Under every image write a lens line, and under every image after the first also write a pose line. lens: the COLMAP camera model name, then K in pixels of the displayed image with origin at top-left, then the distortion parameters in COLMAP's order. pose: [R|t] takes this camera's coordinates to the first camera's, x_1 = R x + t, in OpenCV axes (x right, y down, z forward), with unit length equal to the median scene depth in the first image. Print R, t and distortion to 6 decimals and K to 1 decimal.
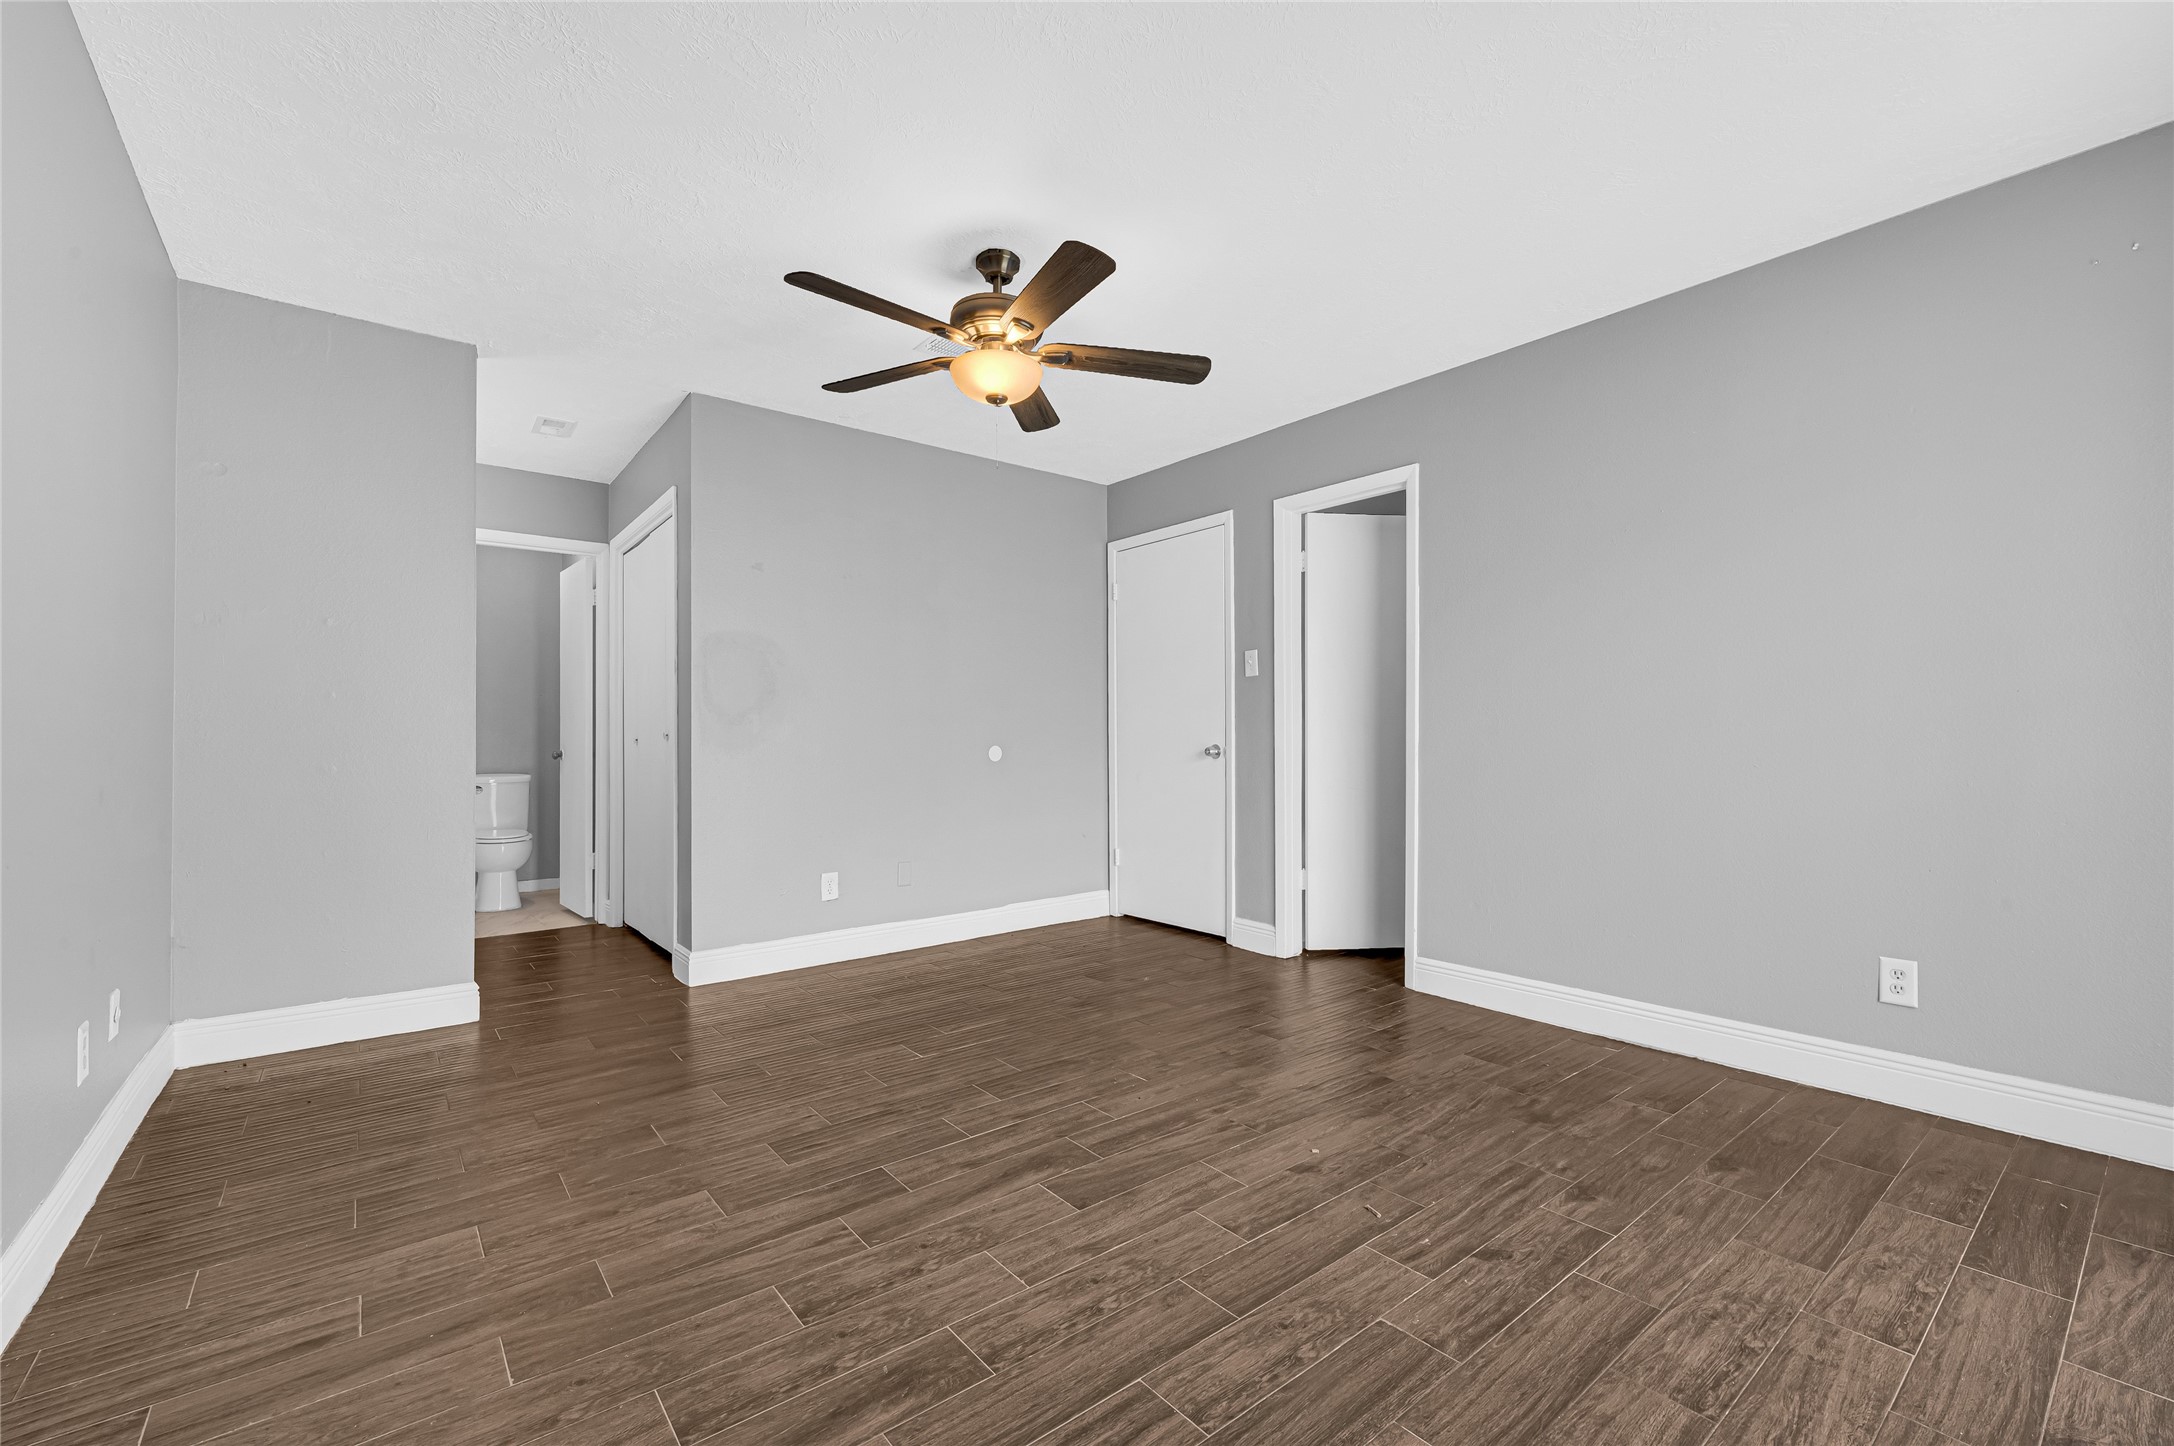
lens RADIAL K [[893.4, 0, 1085.5], [0, 893.4, 737.5], [0, 0, 1]] dist [-0.000186, -0.000004]
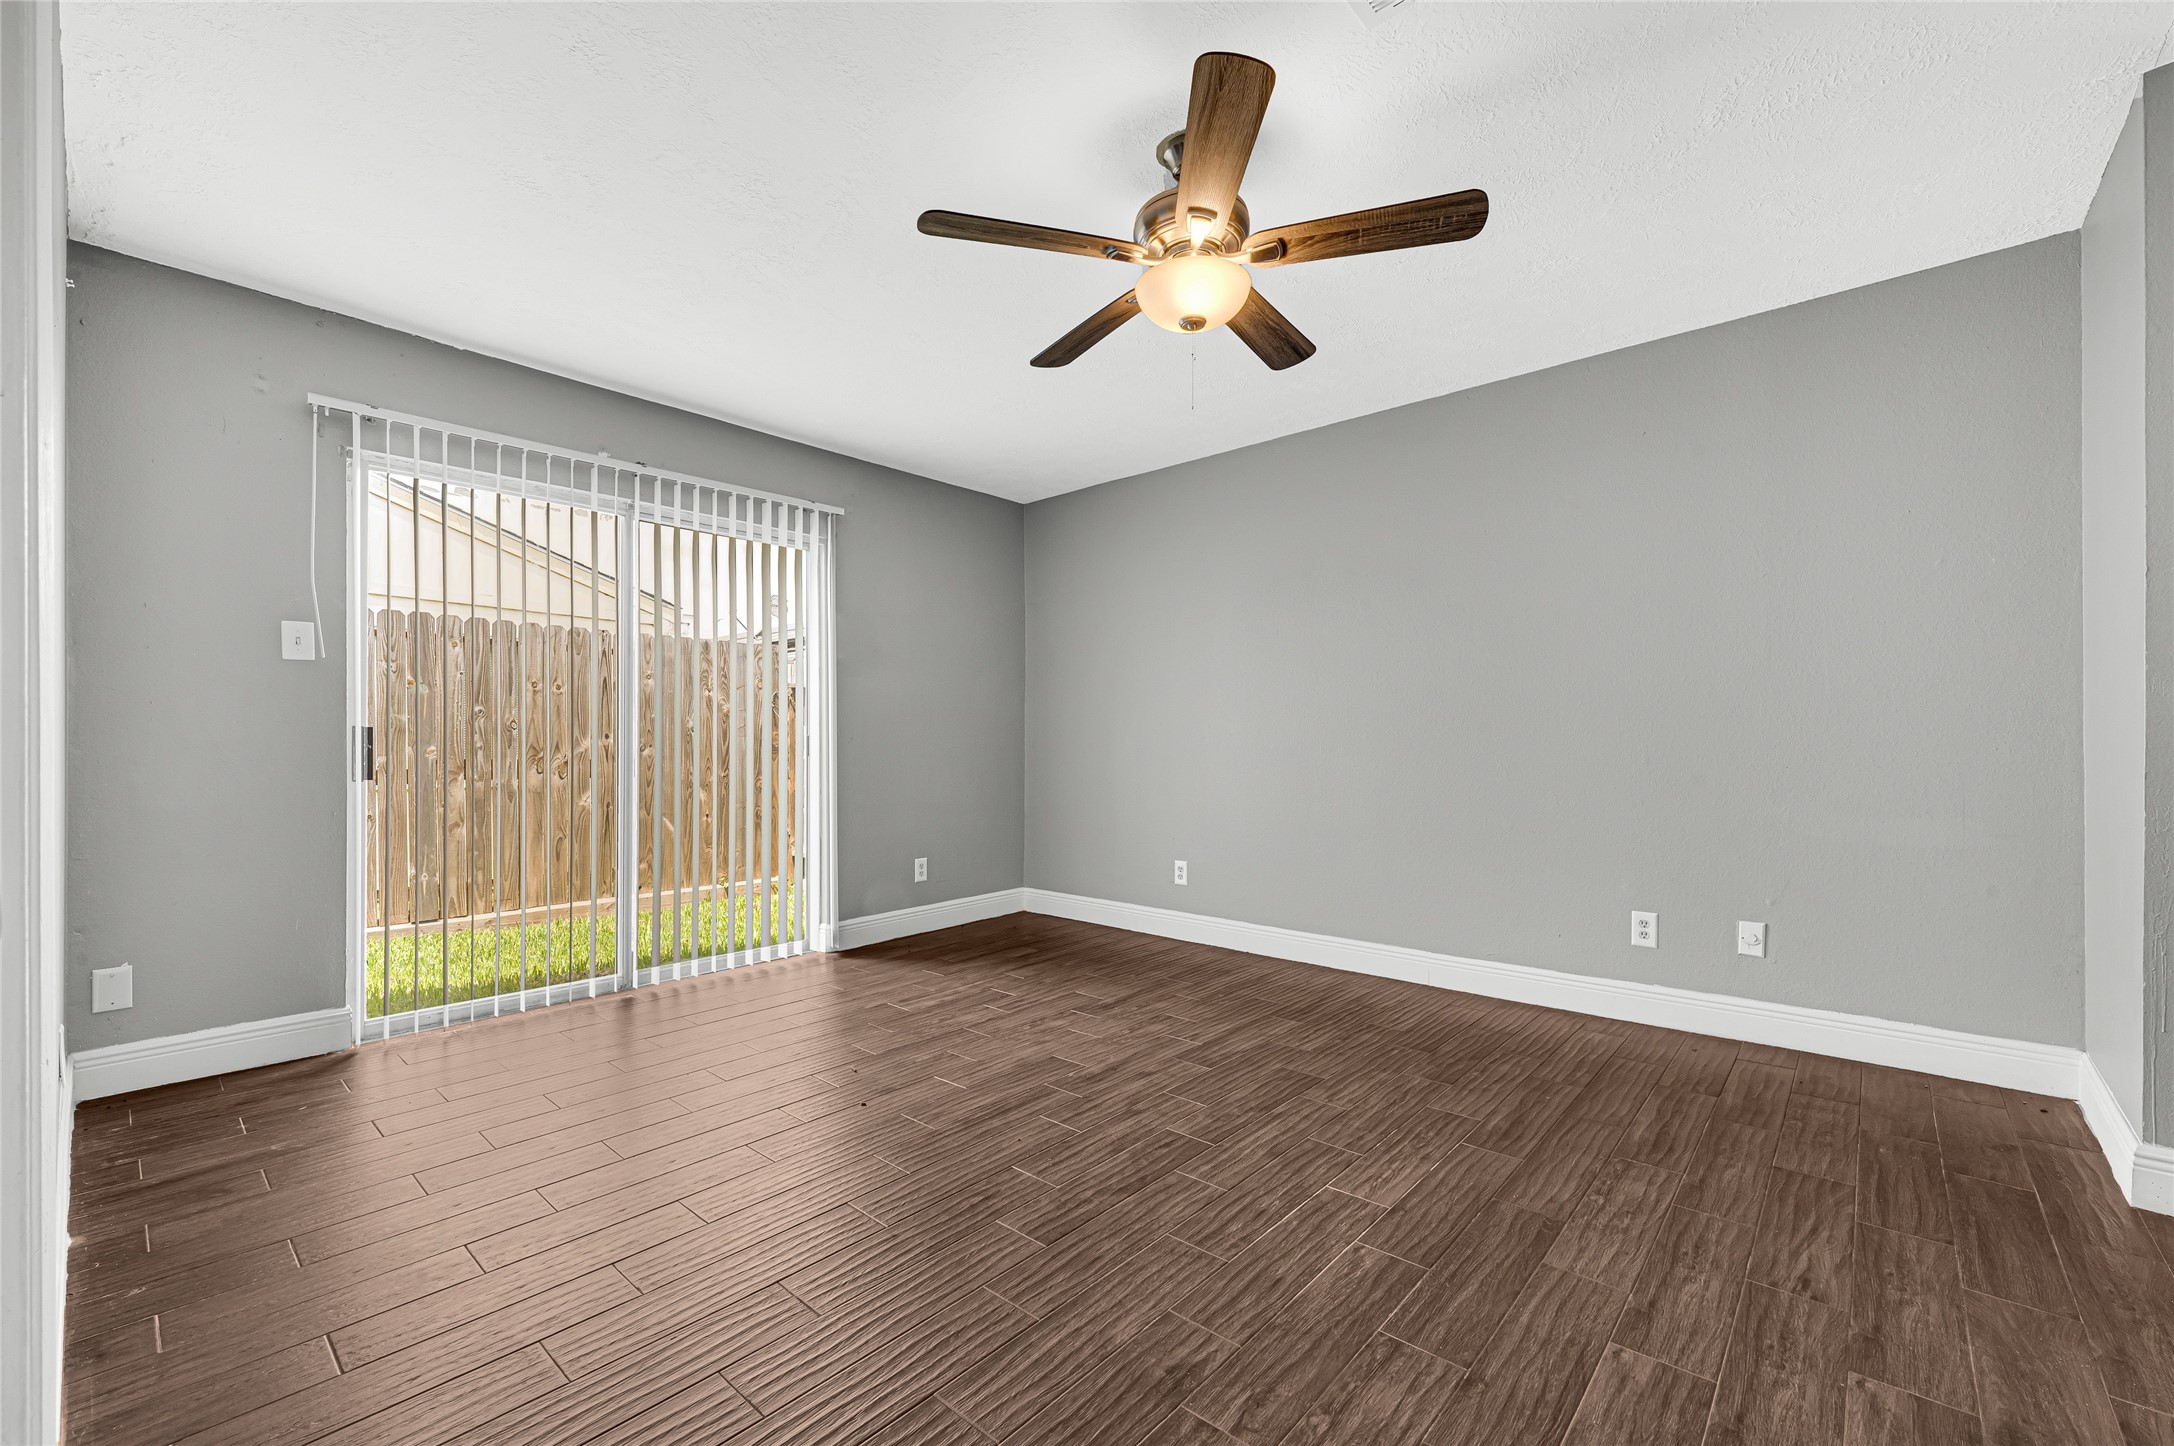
lens RADIAL K [[893.4, 0, 1089.4], [0, 893.4, 734.7], [0, 0, 1]] dist [-0.000186, -0.000004]
pose [[-0.985666, 0.001140, -0.168702, 0.178262], [0.004194, 0.999834, -0.017751, 0.010425], [0.168654, -0.018204, -0.985507, 2.391334]]
